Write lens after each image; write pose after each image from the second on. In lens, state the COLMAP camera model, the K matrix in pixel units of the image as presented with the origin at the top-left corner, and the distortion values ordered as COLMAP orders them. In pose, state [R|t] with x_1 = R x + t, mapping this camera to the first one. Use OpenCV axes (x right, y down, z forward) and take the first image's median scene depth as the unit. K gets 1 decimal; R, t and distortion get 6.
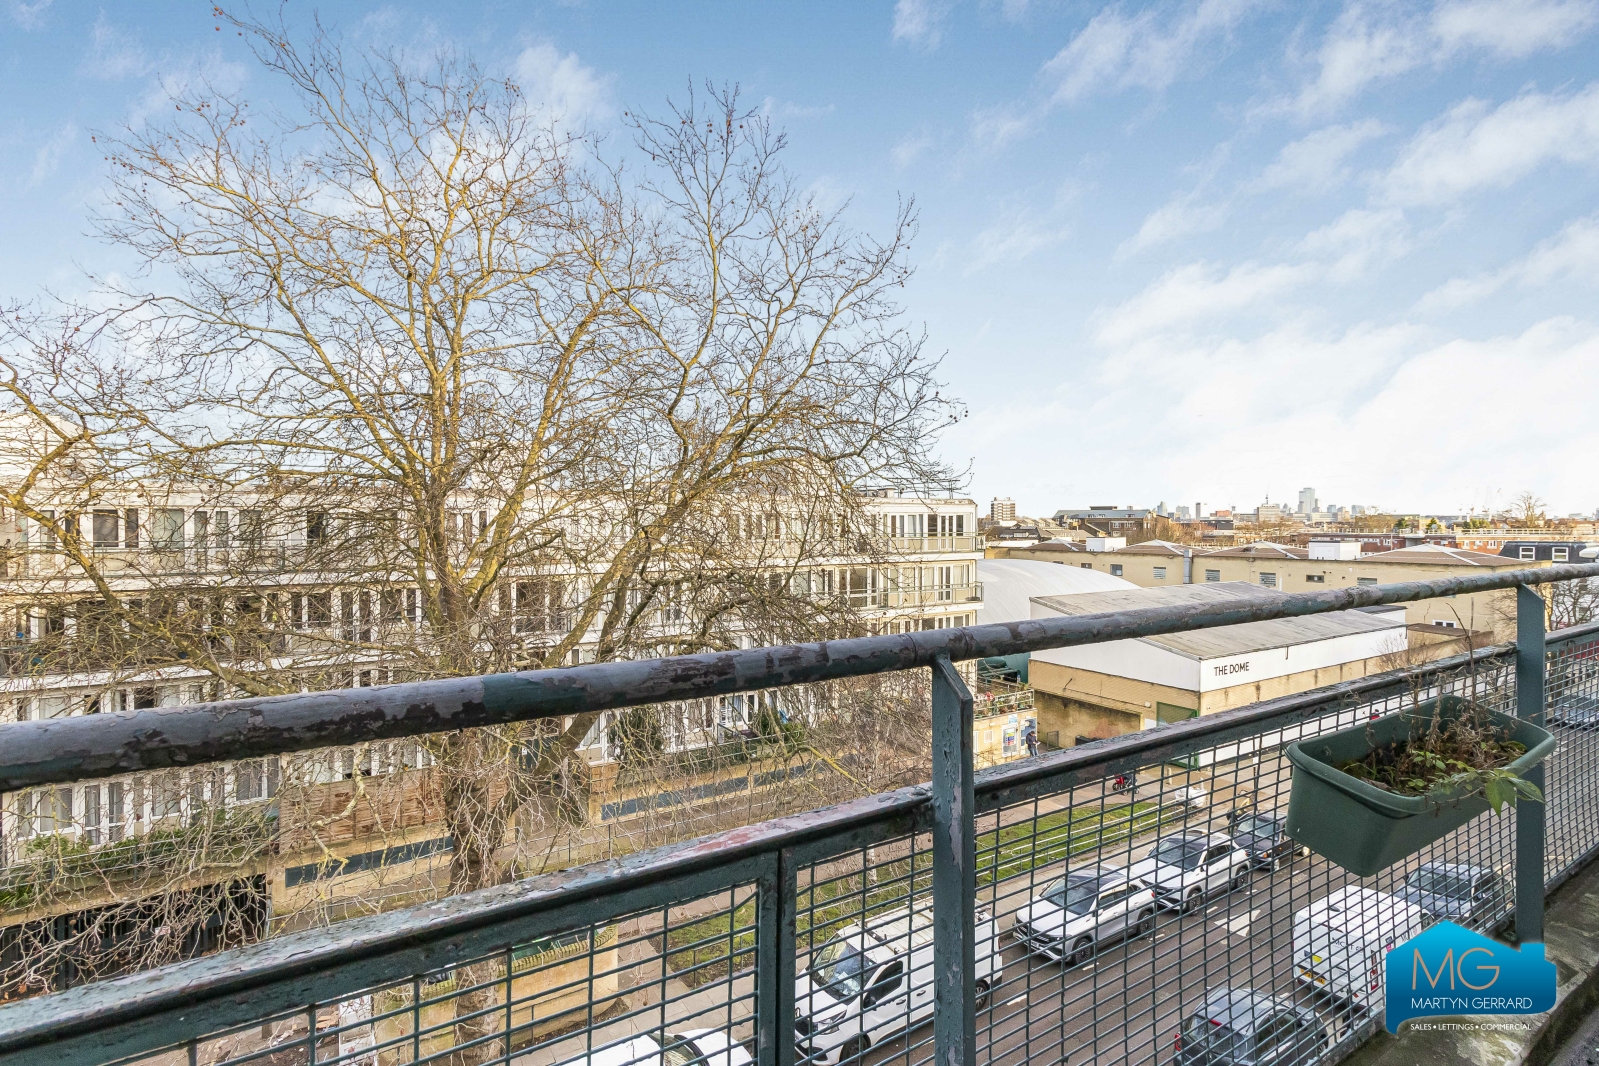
lens RADIAL K [[737.3, 0, 784.9], [0, 737.3, 536.5], [0, 0, 1]] dist [-0.002315, 0.000375]
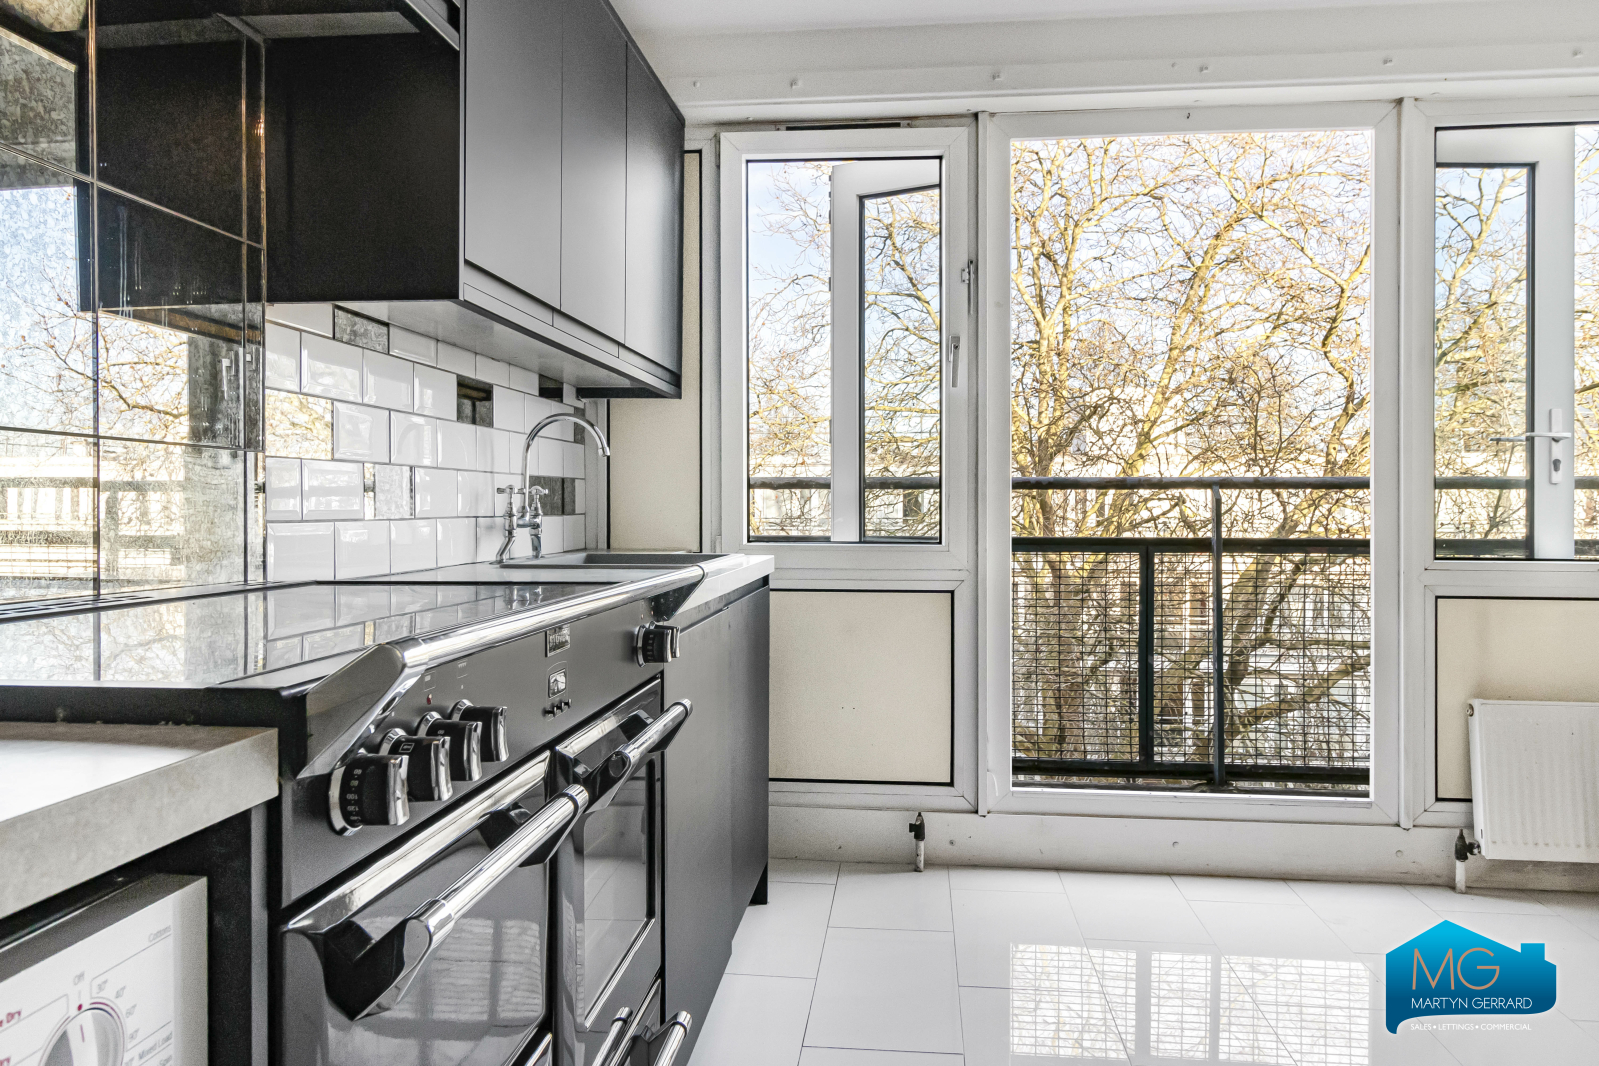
lens RADIAL K [[1167.4, 0, 799.0], [0, 1167.4, 518.5], [0, 0, 1]] dist [-0.003347, -0.000236]
pose [[0.796882, 0.007475, -0.604089, 0.131804], [-0.012771, 0.999908, -0.004474, 0.023567], [0.604000, 0.011280, 0.796904, -0.273614]]
